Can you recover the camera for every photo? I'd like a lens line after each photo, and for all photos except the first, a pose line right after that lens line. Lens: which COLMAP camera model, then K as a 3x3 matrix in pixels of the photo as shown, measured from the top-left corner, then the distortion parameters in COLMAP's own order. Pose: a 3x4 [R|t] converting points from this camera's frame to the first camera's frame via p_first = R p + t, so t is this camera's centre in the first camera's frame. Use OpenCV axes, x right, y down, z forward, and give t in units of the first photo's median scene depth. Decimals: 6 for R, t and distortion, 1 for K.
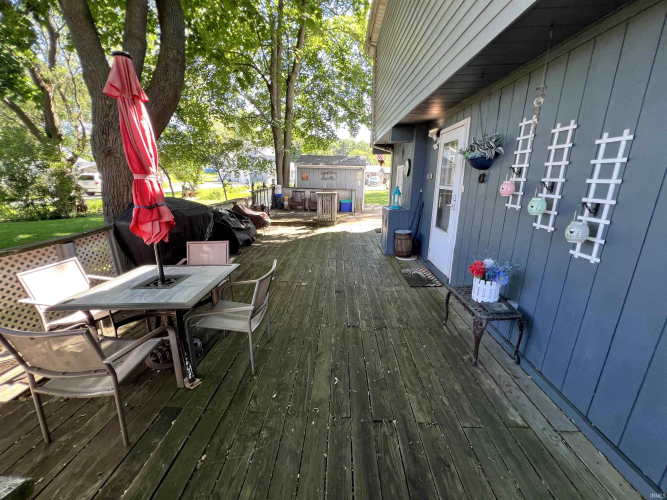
lens RADIAL K [[271.4, 0, 333.5], [0, 271.4, 250.0], [0, 0, 1]] dist [0.000731, 0.000293]
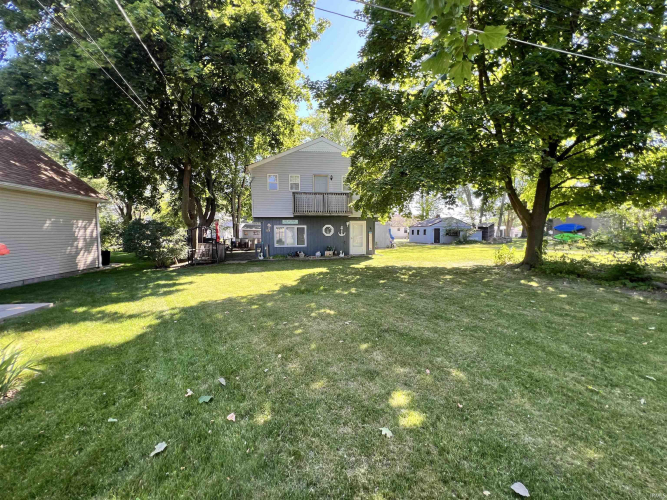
lens RADIAL K [[266.6, 0, 332.9], [0, 266.6, 249.7], [0, 0, 1]] dist [-0.000867, 0.000056]
pose [[0.985256, -0.020408, 0.169864, 0.244358], [0.054076, 0.979108, -0.196020, 0.360008], [-0.162315, 0.202316, 0.965775, -1.330872]]
